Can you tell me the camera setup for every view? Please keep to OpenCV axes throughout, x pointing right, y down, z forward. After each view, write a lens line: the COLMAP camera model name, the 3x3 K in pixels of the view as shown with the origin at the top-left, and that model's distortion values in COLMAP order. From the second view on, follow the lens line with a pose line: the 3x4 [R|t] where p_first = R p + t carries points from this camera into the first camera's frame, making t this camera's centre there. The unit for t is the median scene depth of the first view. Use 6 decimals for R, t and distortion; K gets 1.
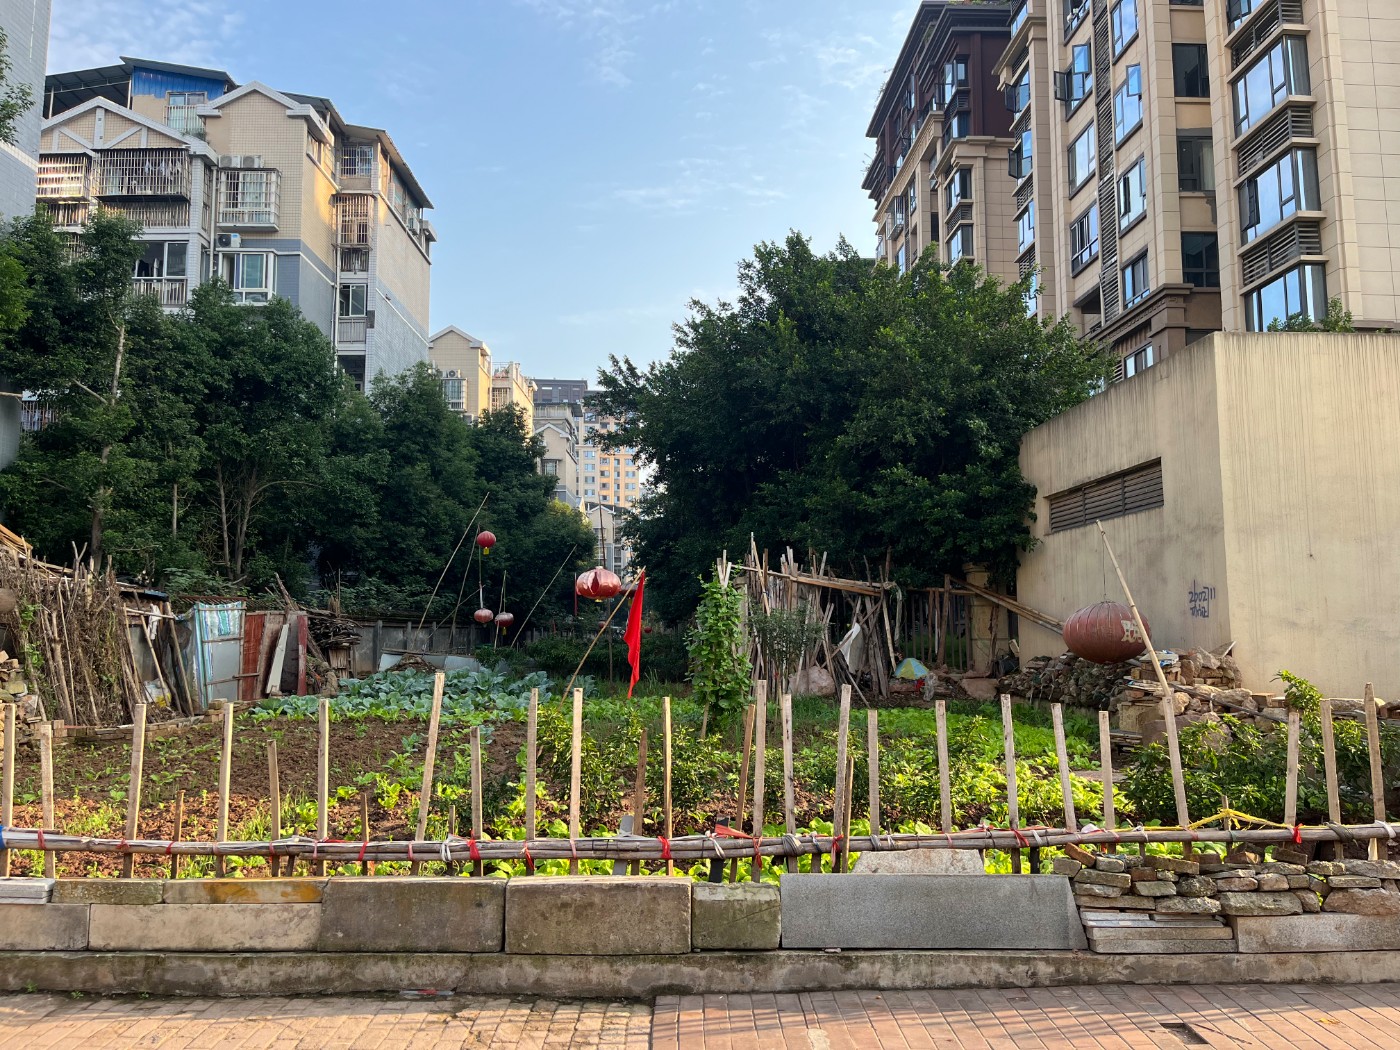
lens RADIAL K [[1057.2, 0, 700.0], [0, 1057.2, 525.0], [0, 0, 1]] dist [0.083707, -0.115898]
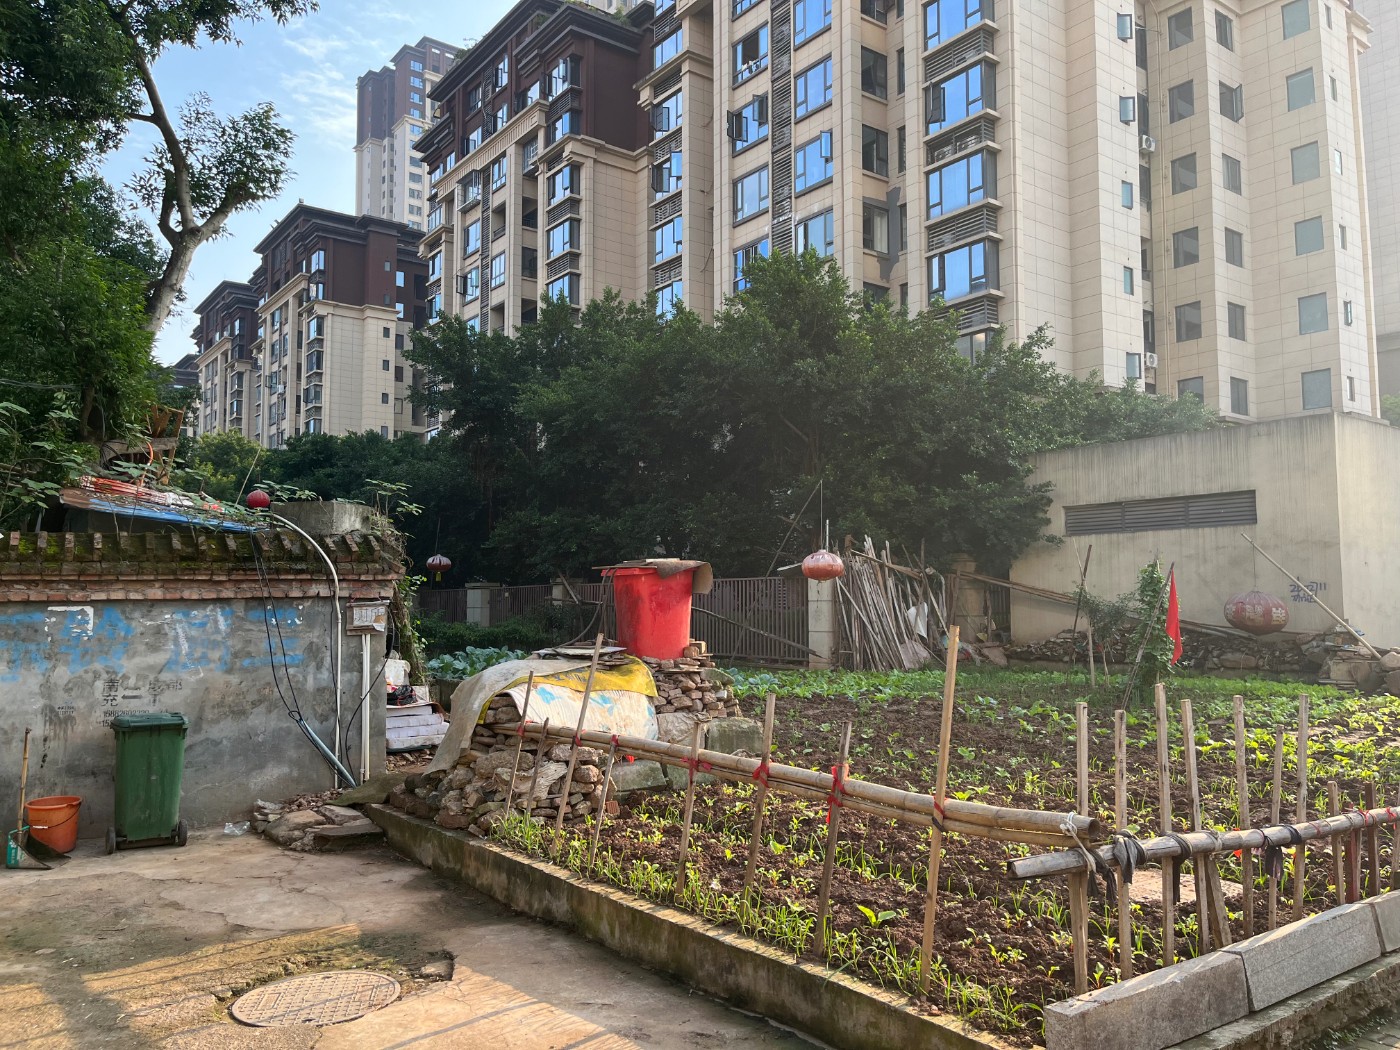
lens RADIAL K [[1062.5, 0, 713.2], [0, 1062.5, 522.7], [0, 0, 1]] dist [0.052300, -0.057834]
pose [[0.826770, 0.046534, 0.560613, -0.490536], [-0.058882, 0.998257, 0.003977, 0.008889], [-0.559451, -0.036298, 0.828069, 0.107538]]
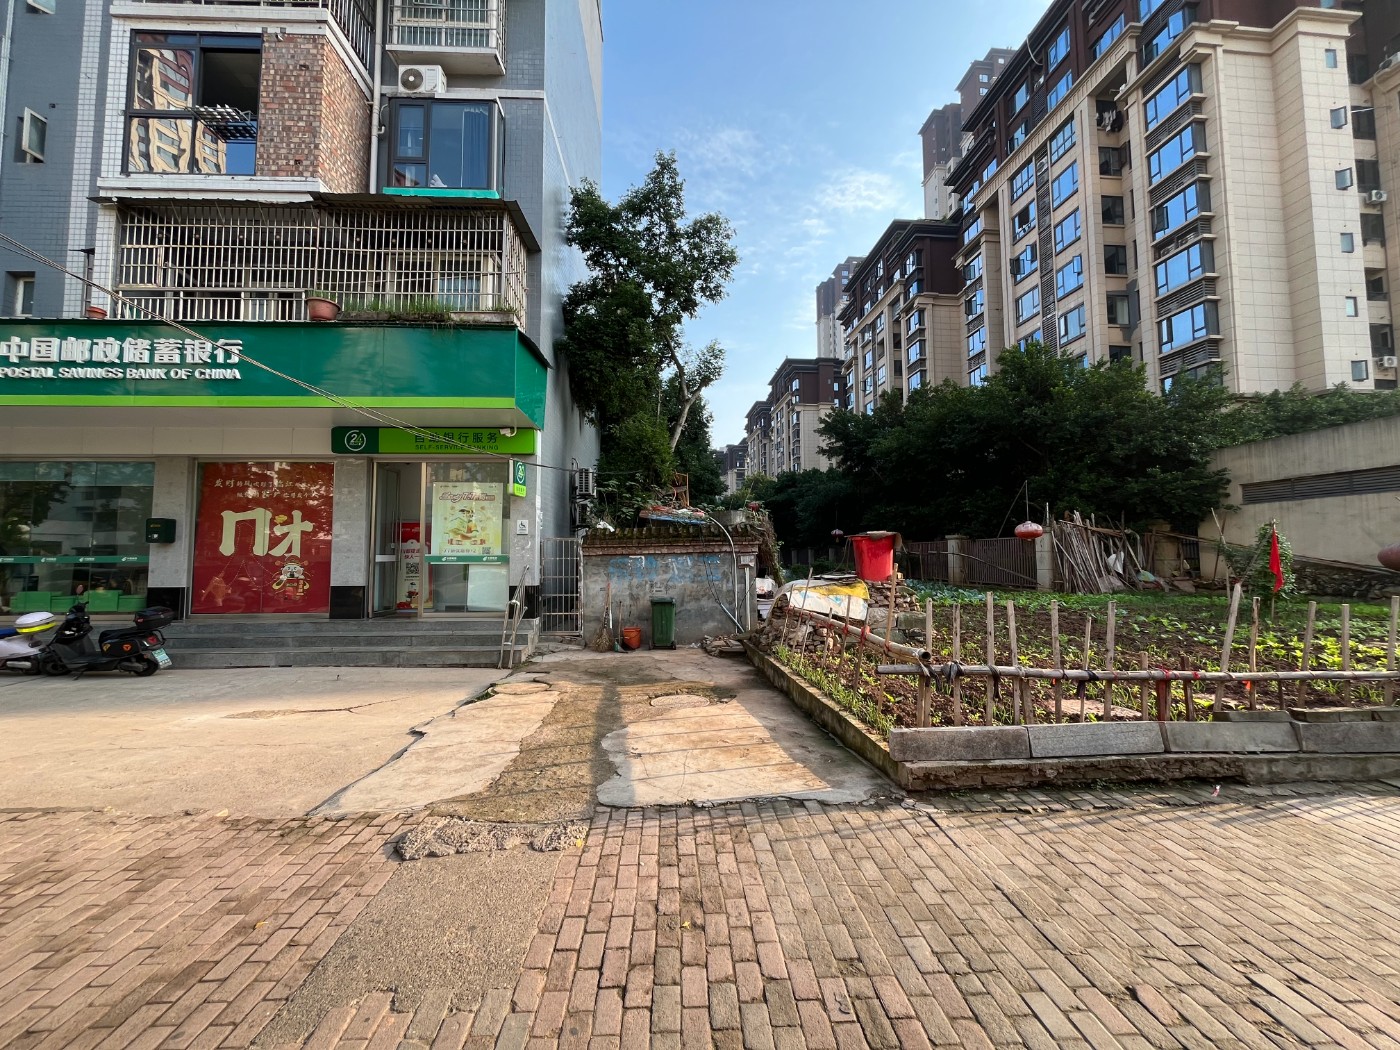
lens RADIAL K [[562.6, 0, 700.5], [0, 562.6, 522.4], [0, 0, 1]] dist [-0.000165, -0.000330]
pose [[0.998799, 0.000504, 0.048991, -0.439471], [-0.002514, 0.999157, 0.040968, 0.001732], [-0.048929, -0.041042, 0.997959, 0.036565]]
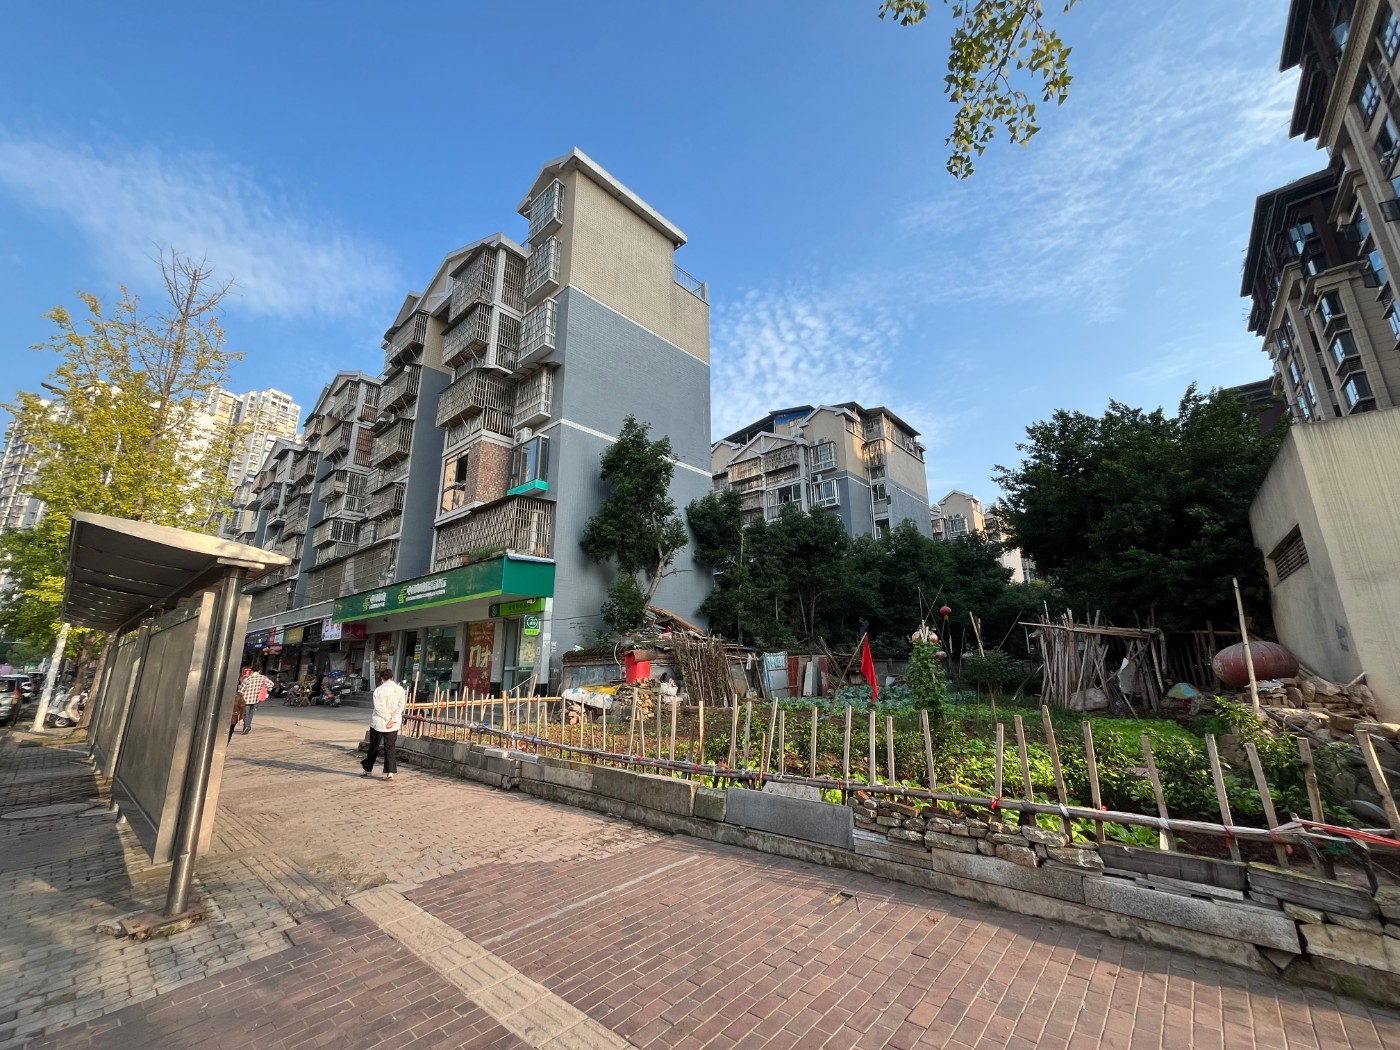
lens RADIAL K [[562.6, 0, 700.5], [0, 562.6, 522.4], [0, 0, 1]] dist [-0.000165, -0.000330]
pose [[0.743886, -0.170972, -0.646067, 0.168907], [0.075841, 0.982074, -0.172567, -0.001165], [0.663989, 0.079371, 0.743517, 0.014029]]
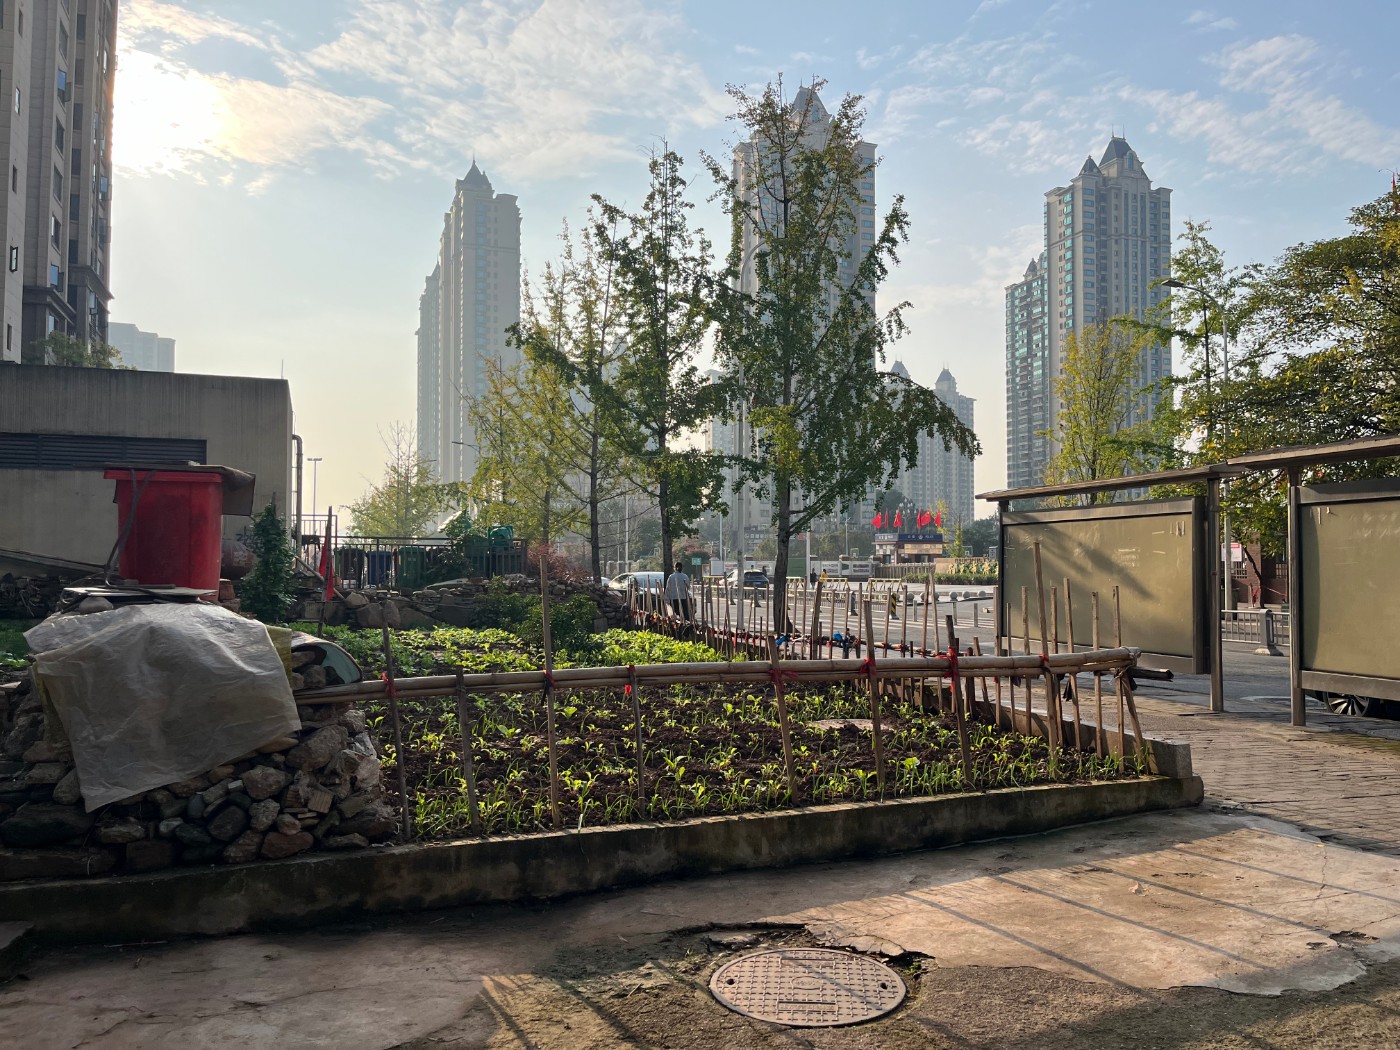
lens RADIAL K [[1062.5, 0, 713.2], [0, 1062.5, 522.7], [0, 0, 1]] dist [0.052300, -0.057834]
pose [[-0.290922, 0.044183, 0.955726, -0.588106], [-0.098077, 0.992293, -0.075728, 0.046097], [-0.951706, -0.115766, -0.284347, 0.375834]]
